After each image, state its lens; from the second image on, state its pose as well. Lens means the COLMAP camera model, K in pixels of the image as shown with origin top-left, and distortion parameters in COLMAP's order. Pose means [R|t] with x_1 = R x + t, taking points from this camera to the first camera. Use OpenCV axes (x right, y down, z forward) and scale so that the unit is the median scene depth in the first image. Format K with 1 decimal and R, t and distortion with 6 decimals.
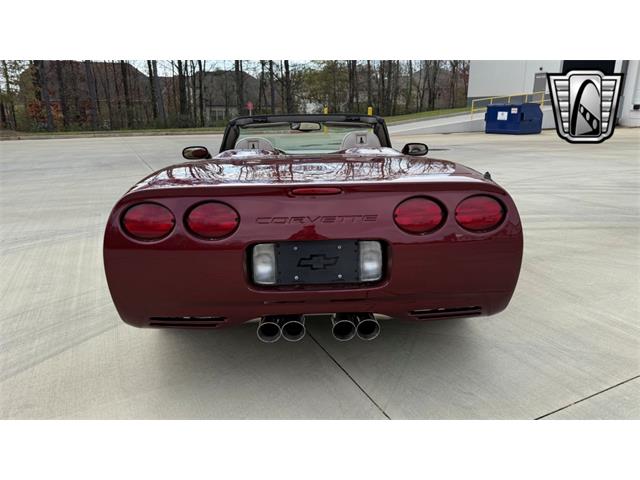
lens RADIAL K [[453.8, 0, 322.3], [0, 453.8, 241.7], [0, 0, 1]] dist [0.025243, -0.043410]
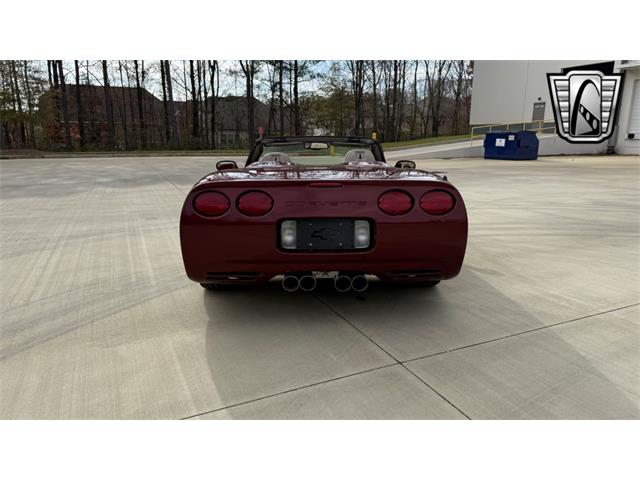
lens RADIAL K [[453.8, 0, 323.1], [0, 453.8, 234.7], [0, 0, 1]] dist [0.025243, -0.043410]
pose [[0.999823, 0.016073, -0.009784, -0.002201], [-0.016686, 0.997665, -0.066222, 0.087306], [0.008696, 0.066374, 0.997757, -0.273928]]
